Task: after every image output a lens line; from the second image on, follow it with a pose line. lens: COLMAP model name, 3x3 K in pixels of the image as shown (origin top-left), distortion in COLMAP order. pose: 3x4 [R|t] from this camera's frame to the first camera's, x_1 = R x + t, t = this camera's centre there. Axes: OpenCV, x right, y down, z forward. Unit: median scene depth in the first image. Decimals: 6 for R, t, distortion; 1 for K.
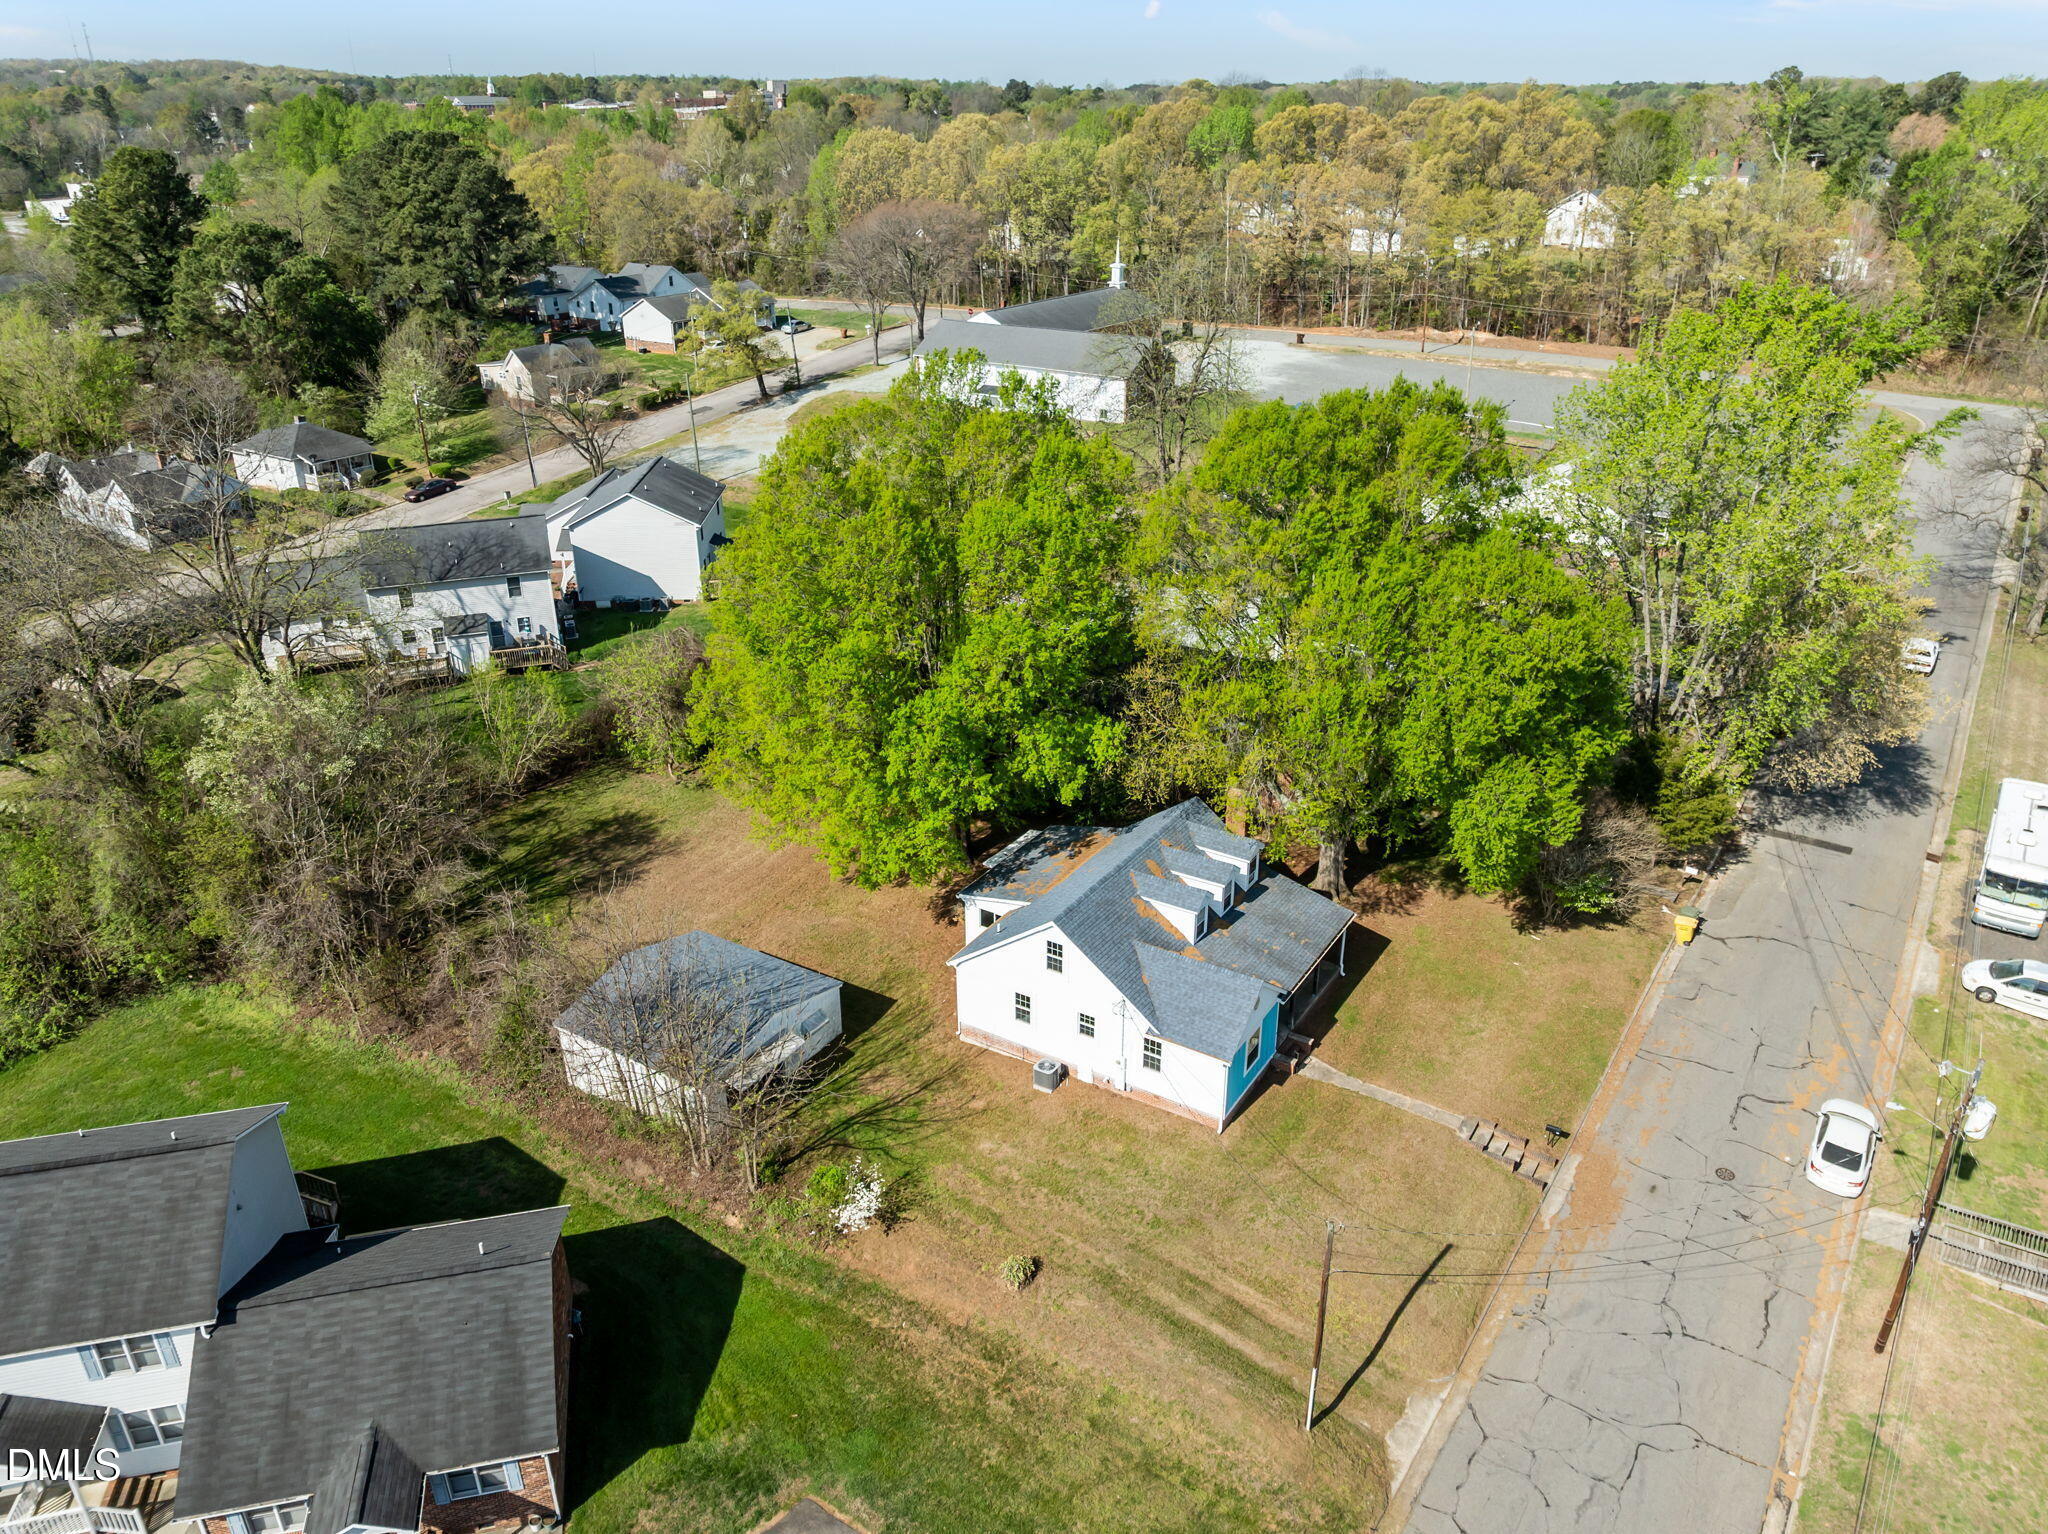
lens RADIAL K [[1421.8, 0, 1024.0], [0, 1421.8, 767.0], [0, 0, 1]] dist [-0.050279, 0.020836]
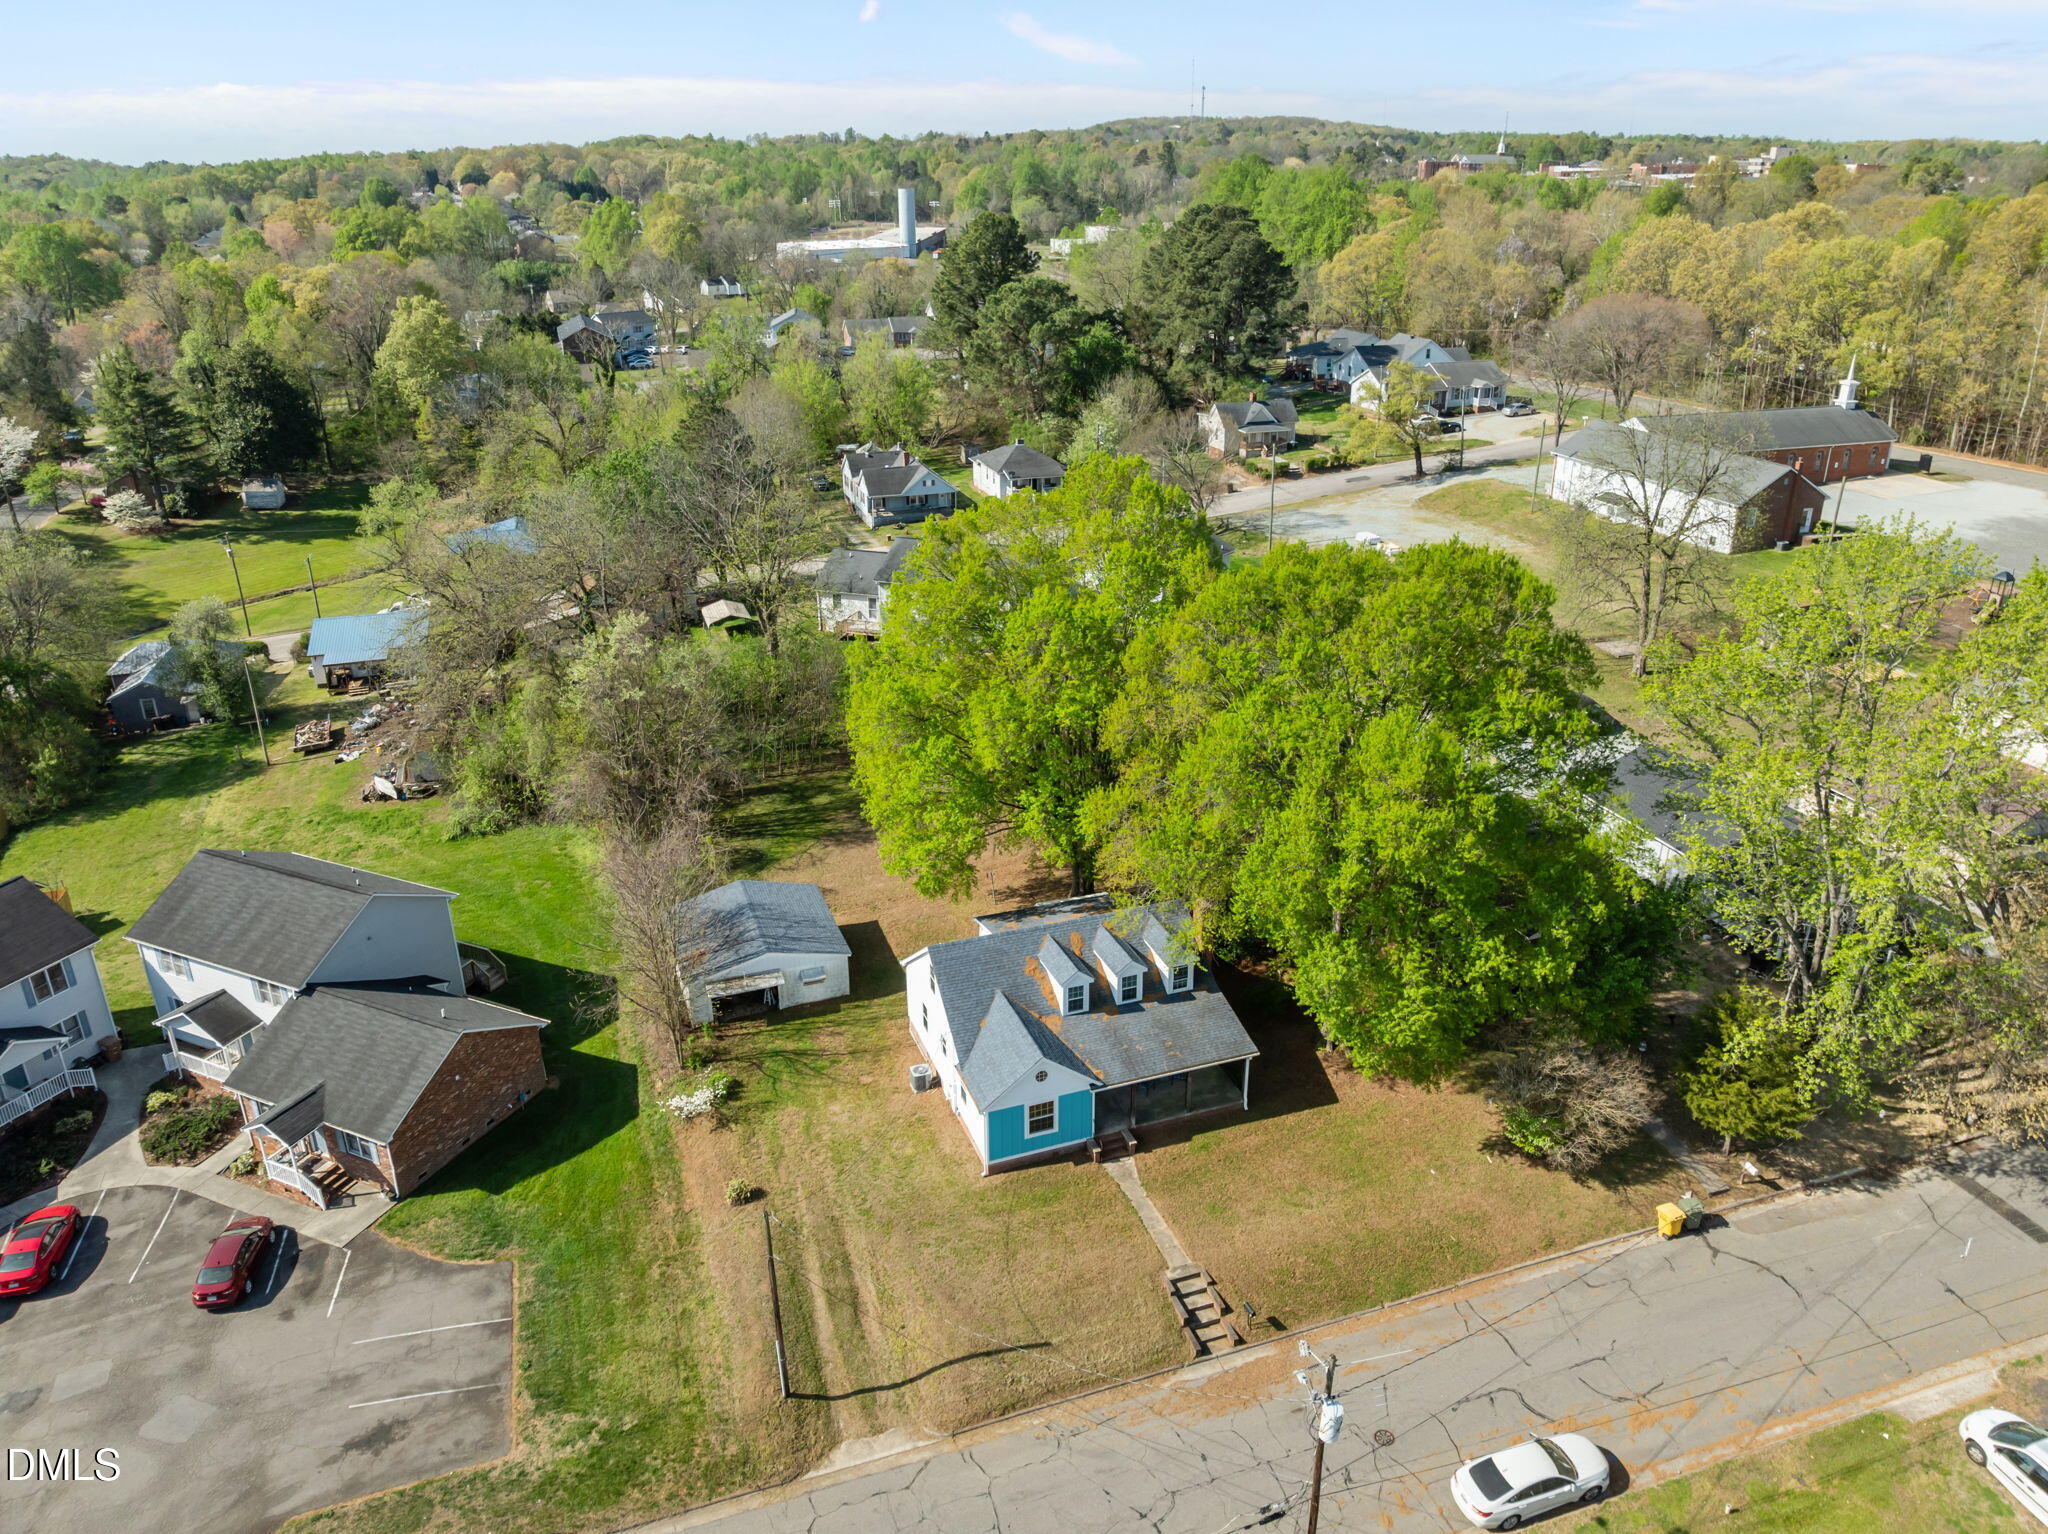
lens RADIAL K [[1421.8, 0, 1024.0], [0, 1421.8, 767.0], [0, 0, 1]] dist [-0.050279, 0.020836]
pose [[0.792078, 0.239468, -0.561487, 0.266691], [-0.258036, 0.964965, 0.047542, -0.041286], [0.553200, 0.107227, 0.826119, 0.027132]]
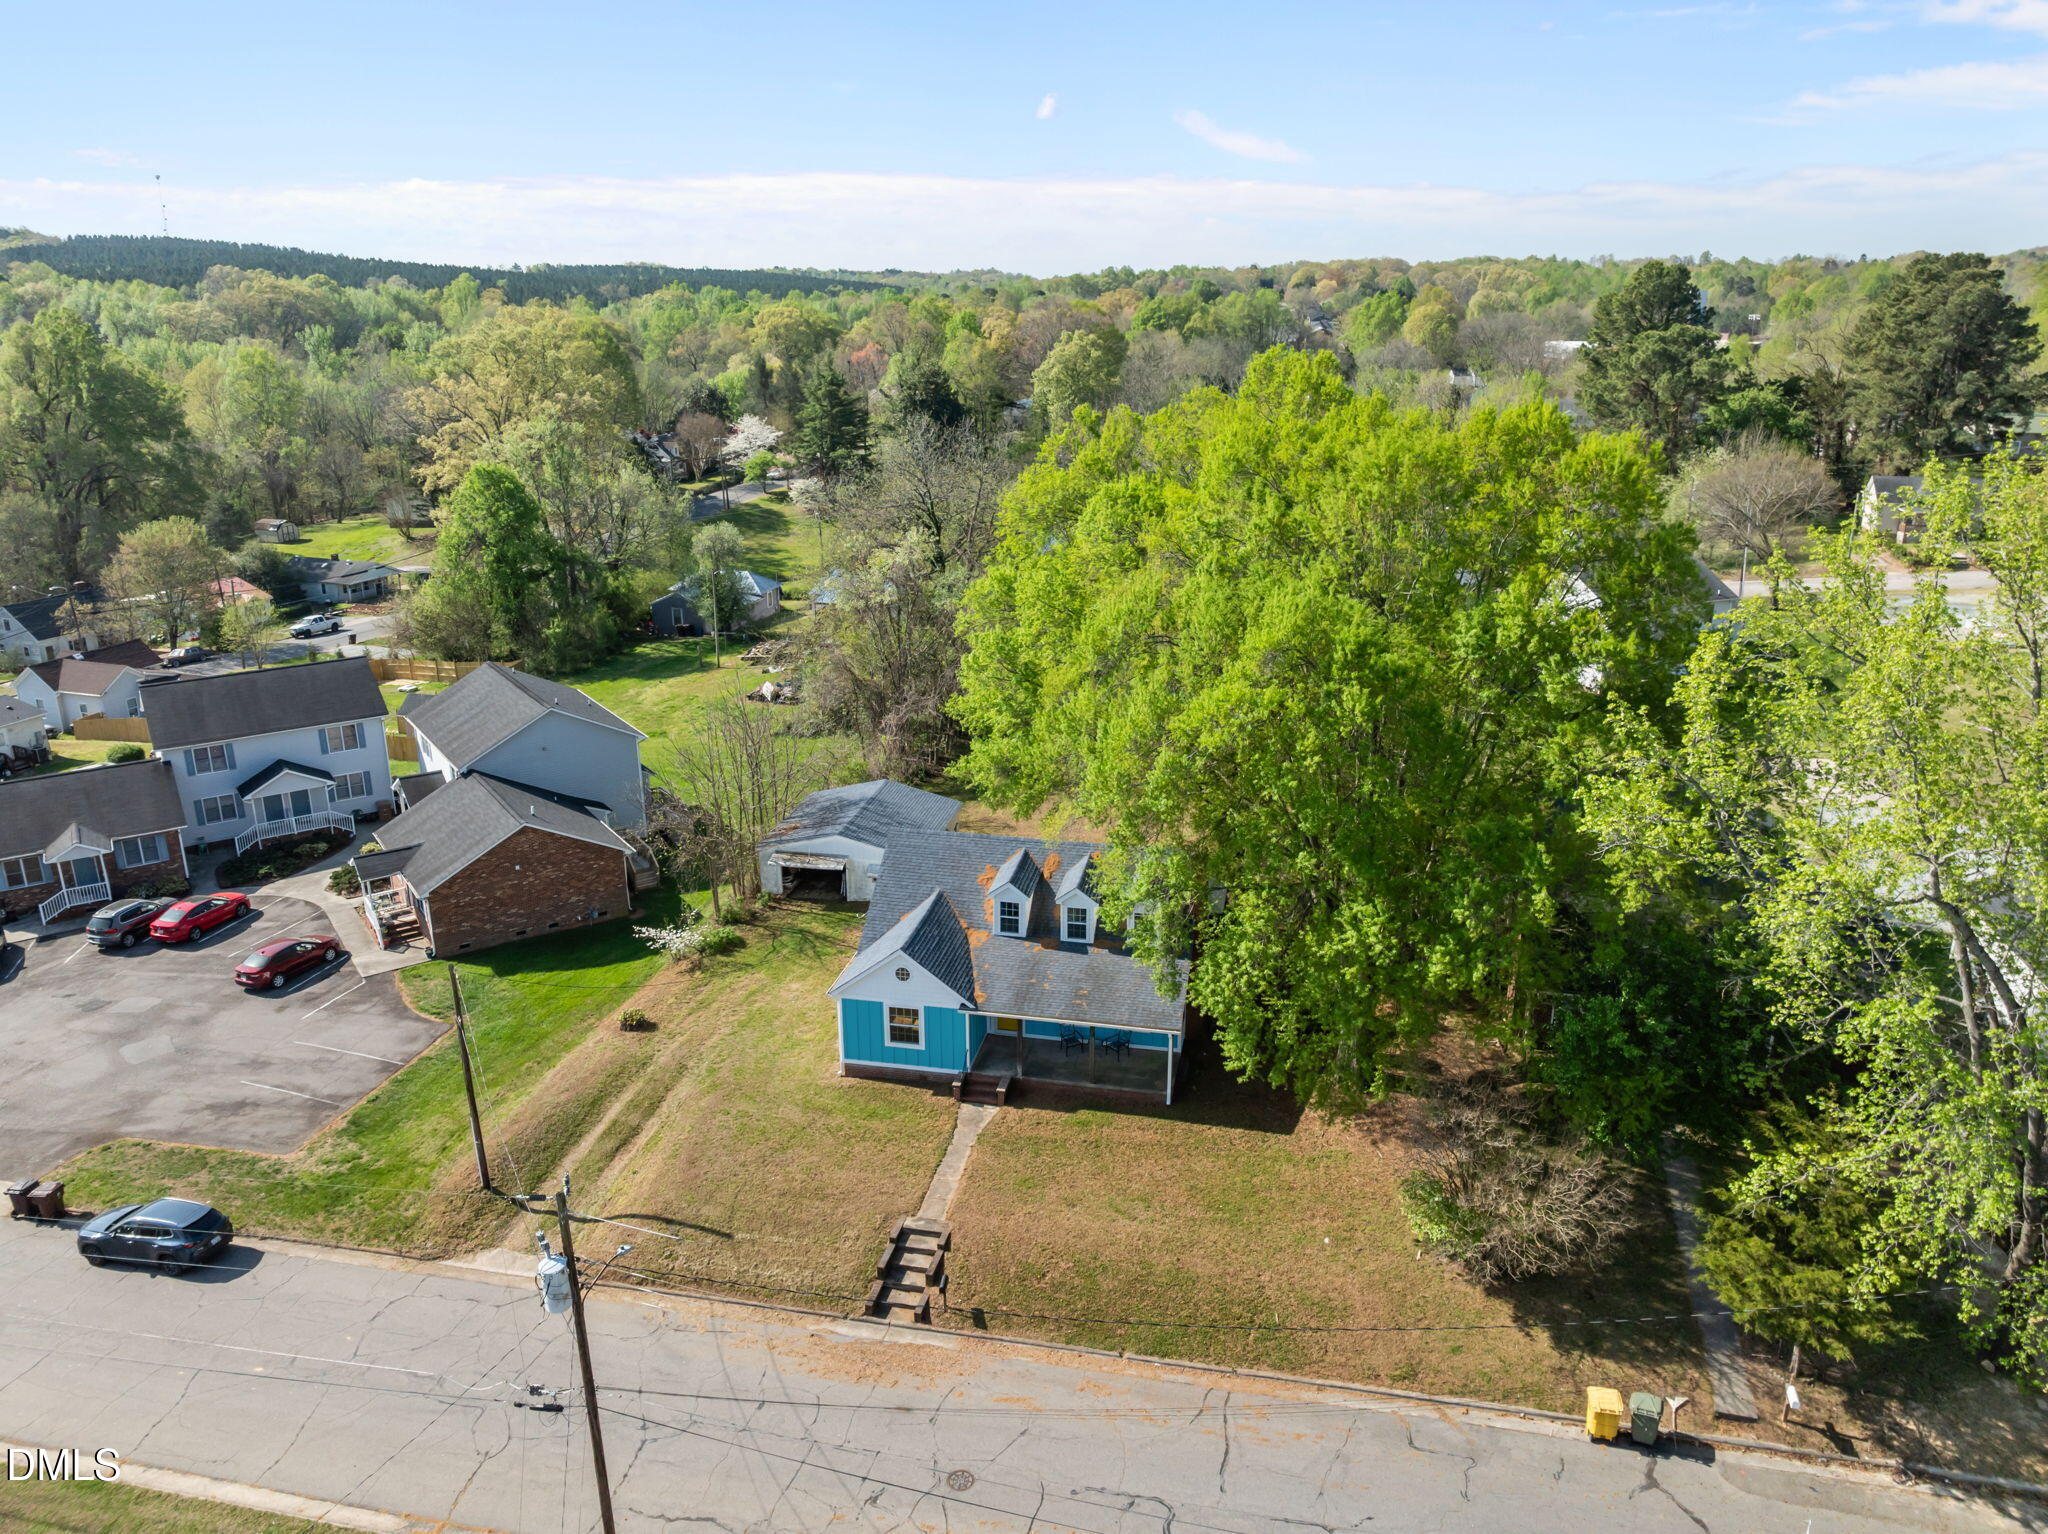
lens RADIAL K [[1421.8, 0, 1024.0], [0, 1421.8, 767.0], [0, 0, 1]] dist [-0.050279, 0.020836]
pose [[0.359456, 0.302636, -0.882725, 0.370655], [-0.398798, 0.905035, 0.147890, -0.048425], [0.843653, 0.298869, 0.446011, 0.230037]]
